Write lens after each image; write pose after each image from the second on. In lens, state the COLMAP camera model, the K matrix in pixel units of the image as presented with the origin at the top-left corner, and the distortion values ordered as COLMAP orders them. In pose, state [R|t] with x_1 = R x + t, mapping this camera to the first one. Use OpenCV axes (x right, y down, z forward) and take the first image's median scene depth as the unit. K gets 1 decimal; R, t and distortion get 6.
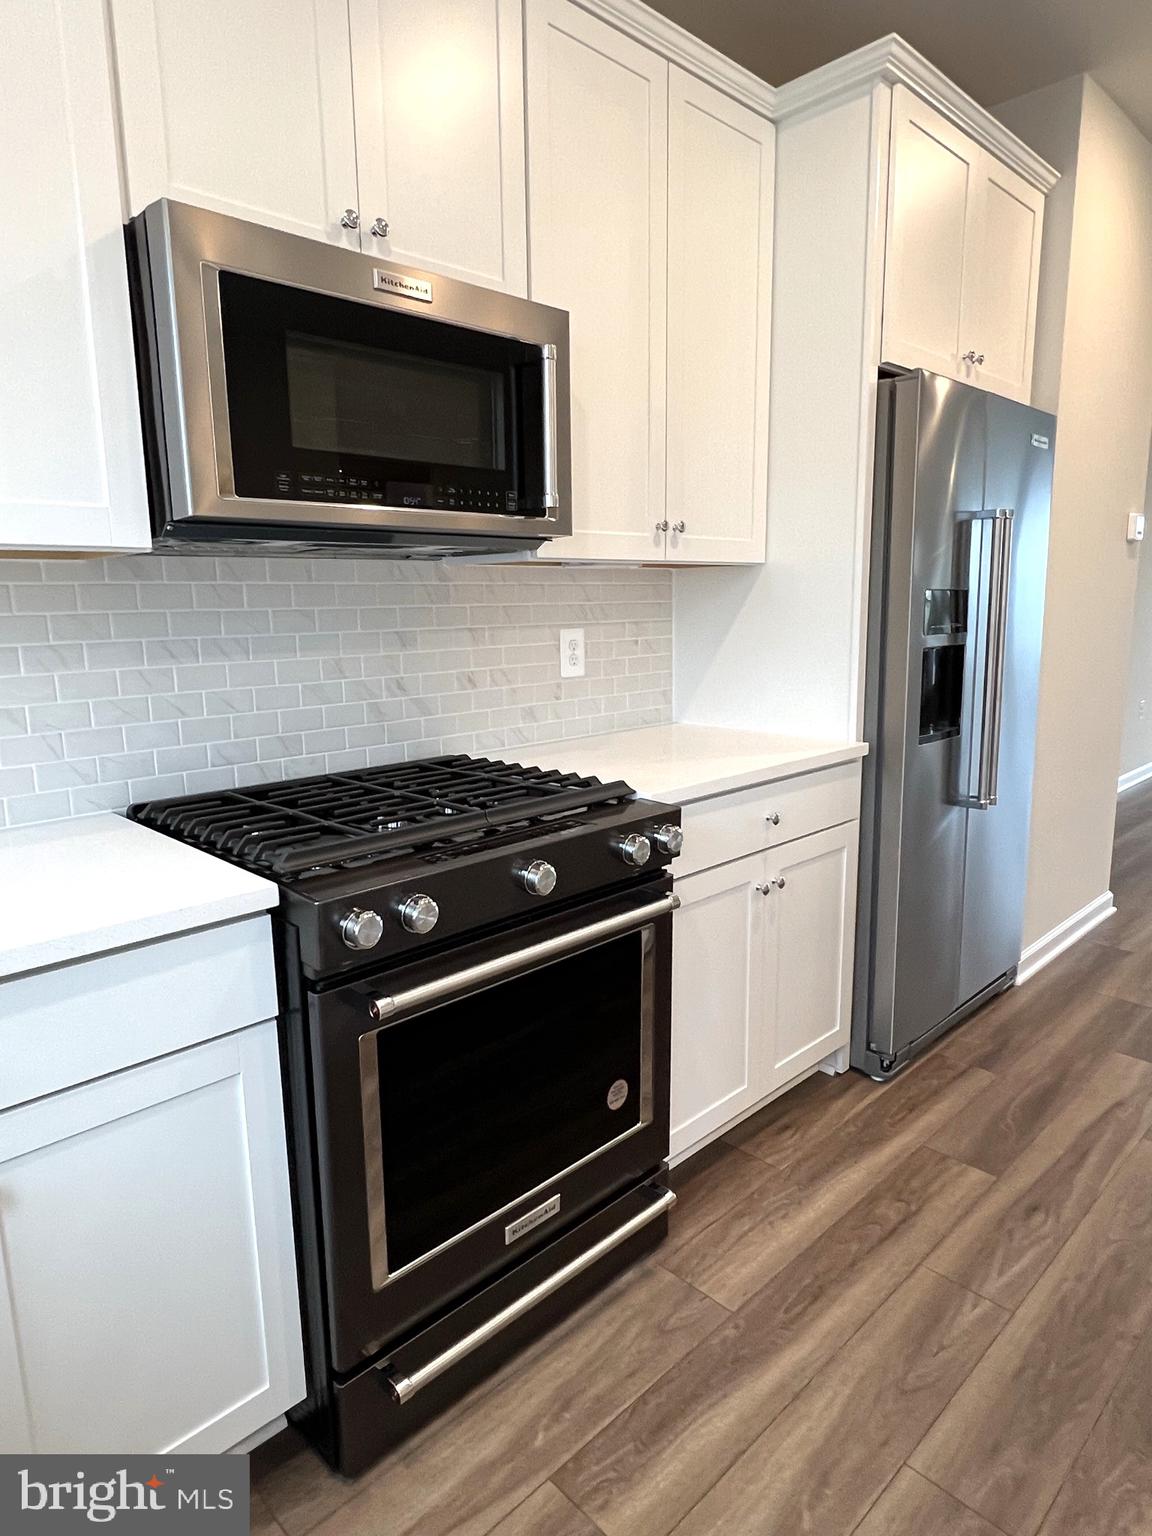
lens RADIAL K [[926.5, 0, 576.0], [0, 926.5, 768.0], [0, 0, 1]] dist [0.000652, 0.000784]
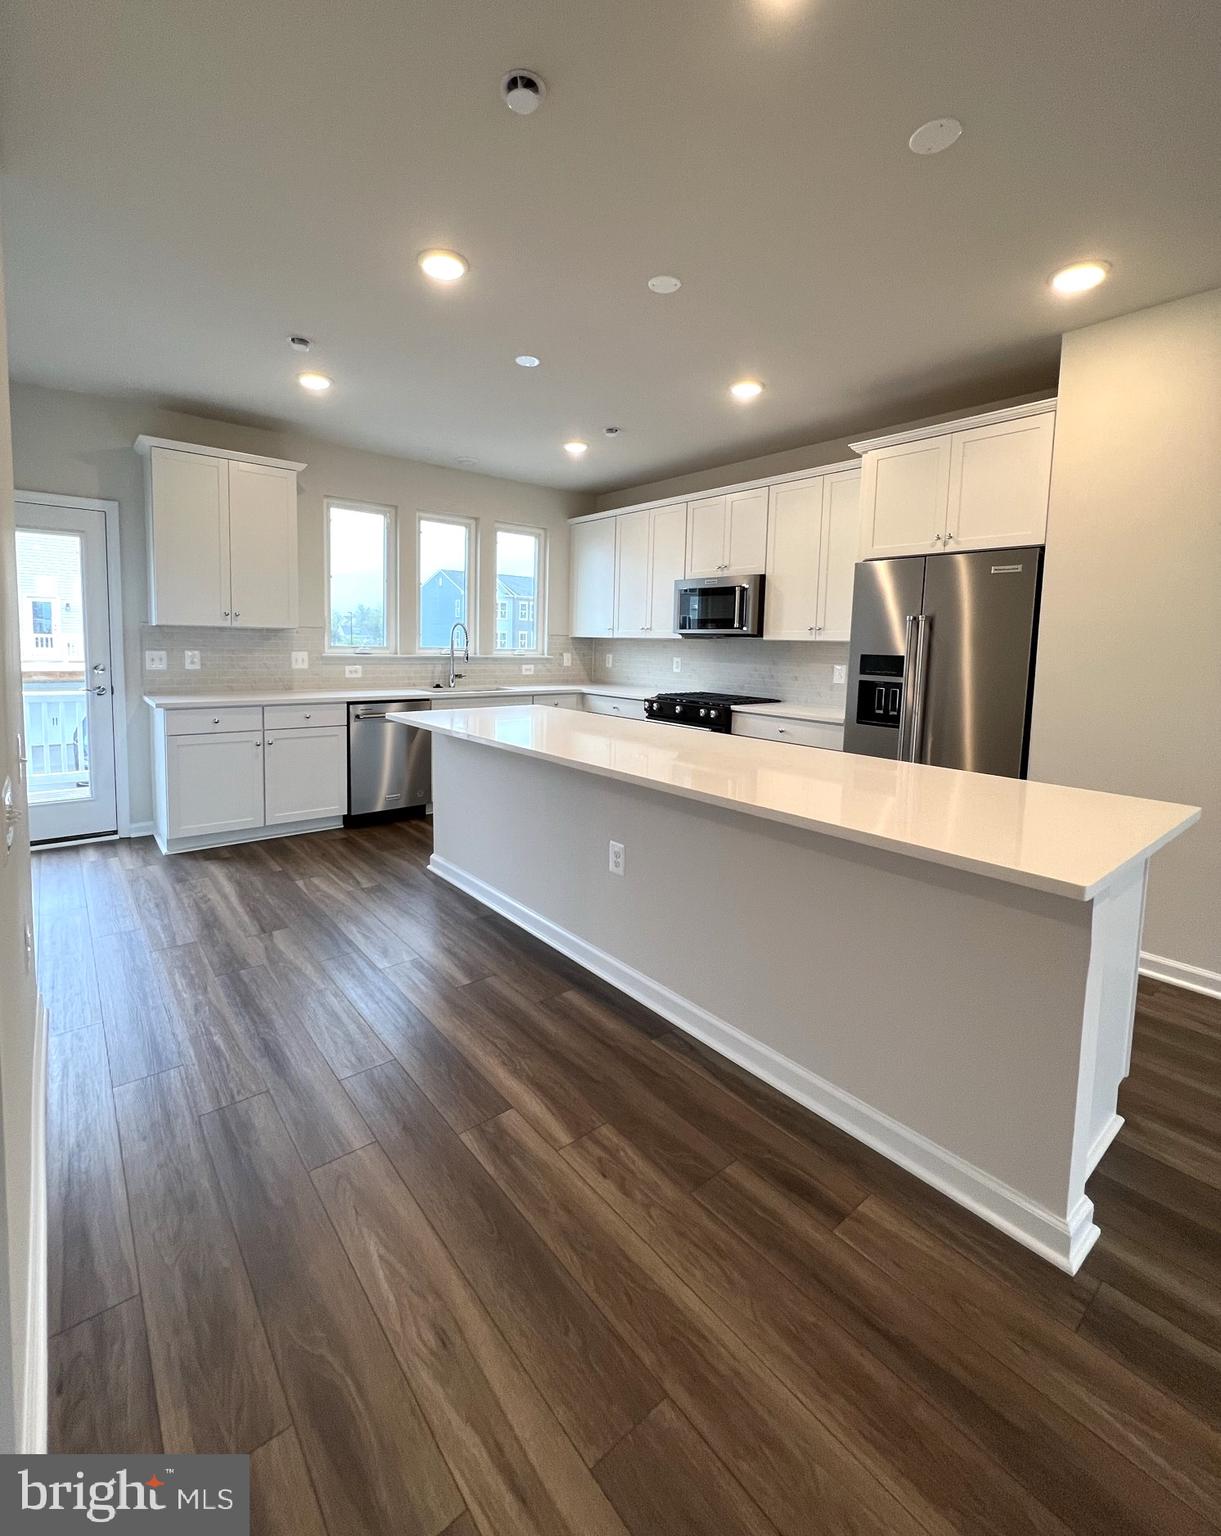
lens RADIAL K [[677.0, 0, 608.3], [0, 677.0, 703.7], [0, 0, 1]] dist [-0.027139, 0.000021]
pose [[-0.079181, 0.103224, -0.991502, 2.673648], [-0.200753, 0.972595, 0.117288, -0.187317], [0.976437, 0.208334, -0.056288, 0.674844]]
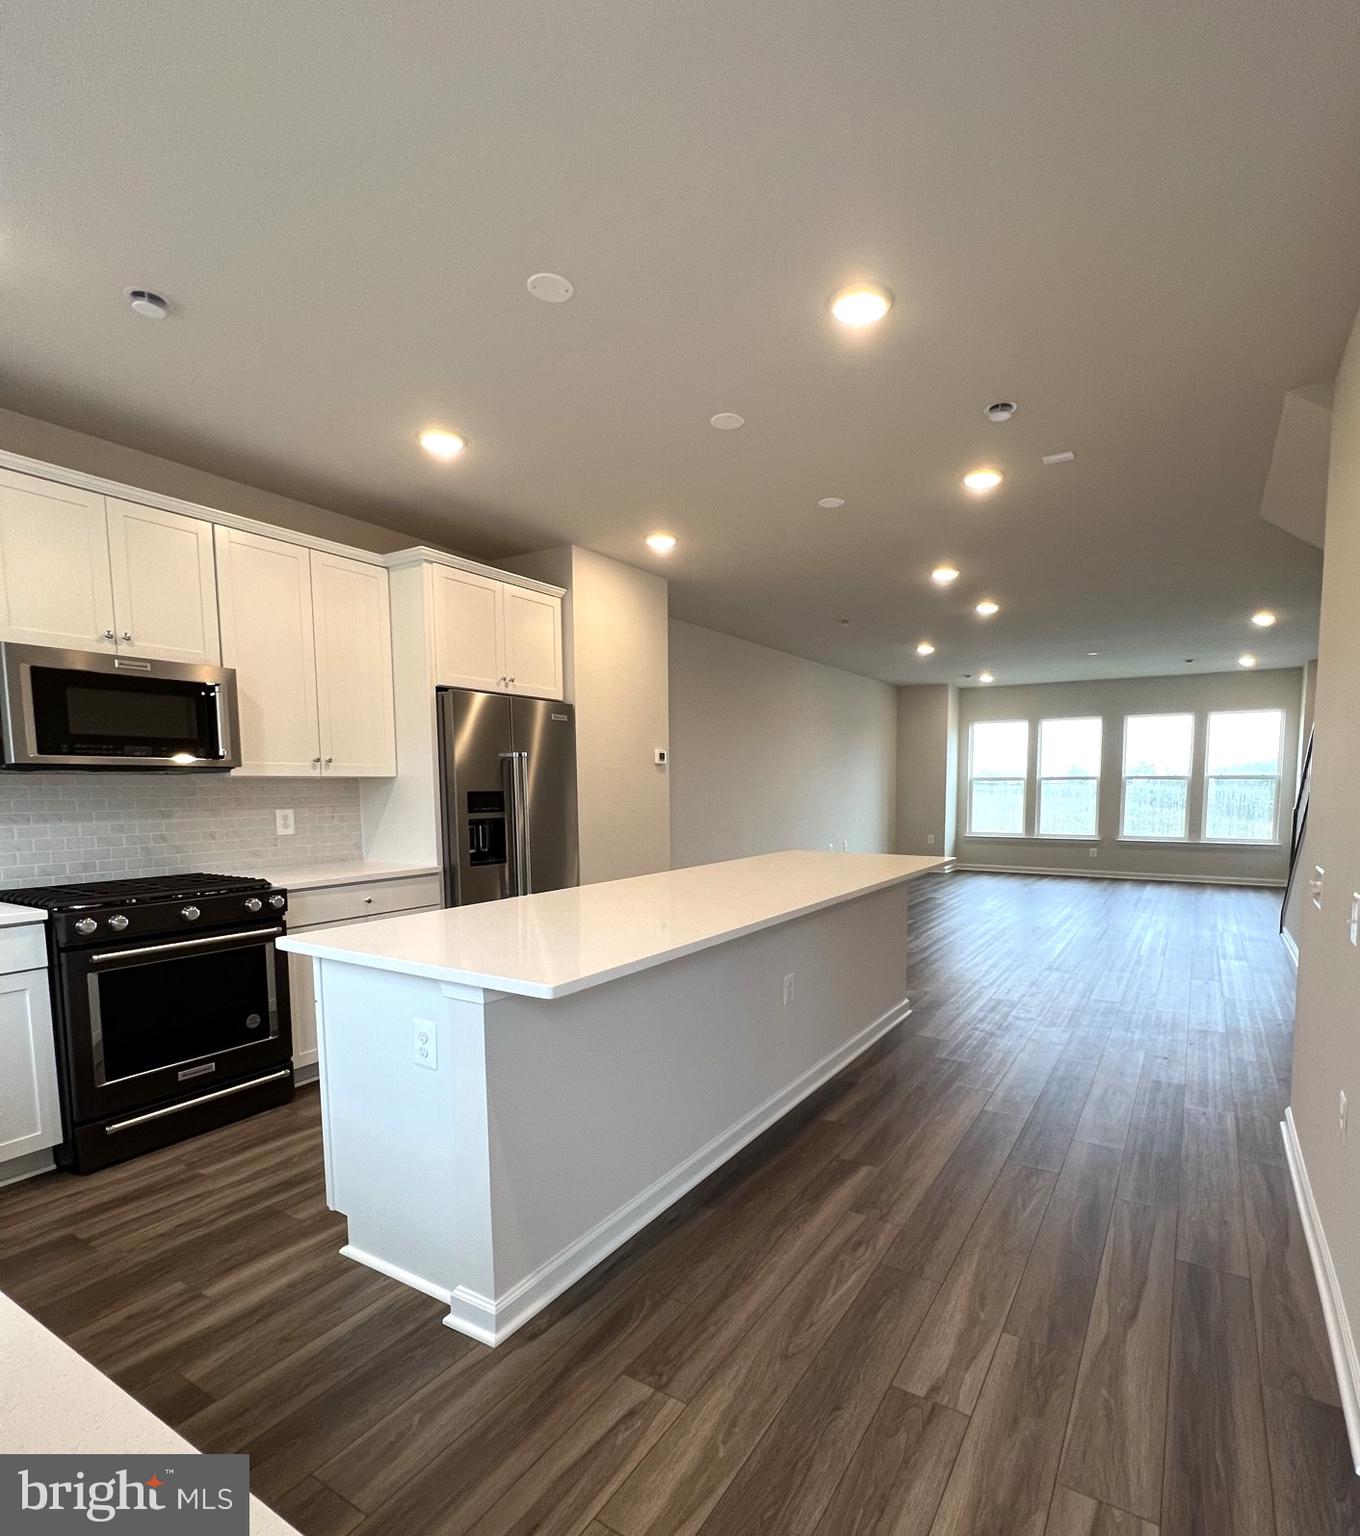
lens RADIAL K [[786.3, 0, 739.5], [0, 786.3, 857.3], [0, 0, 1]] dist [0.001164, 0.000689]
pose [[0.963271, -0.012631, 0.268233, 0.630865], [0.035938, 0.995971, -0.082161, 0.155353], [-0.266115, 0.088783, 0.959844, -1.076827]]
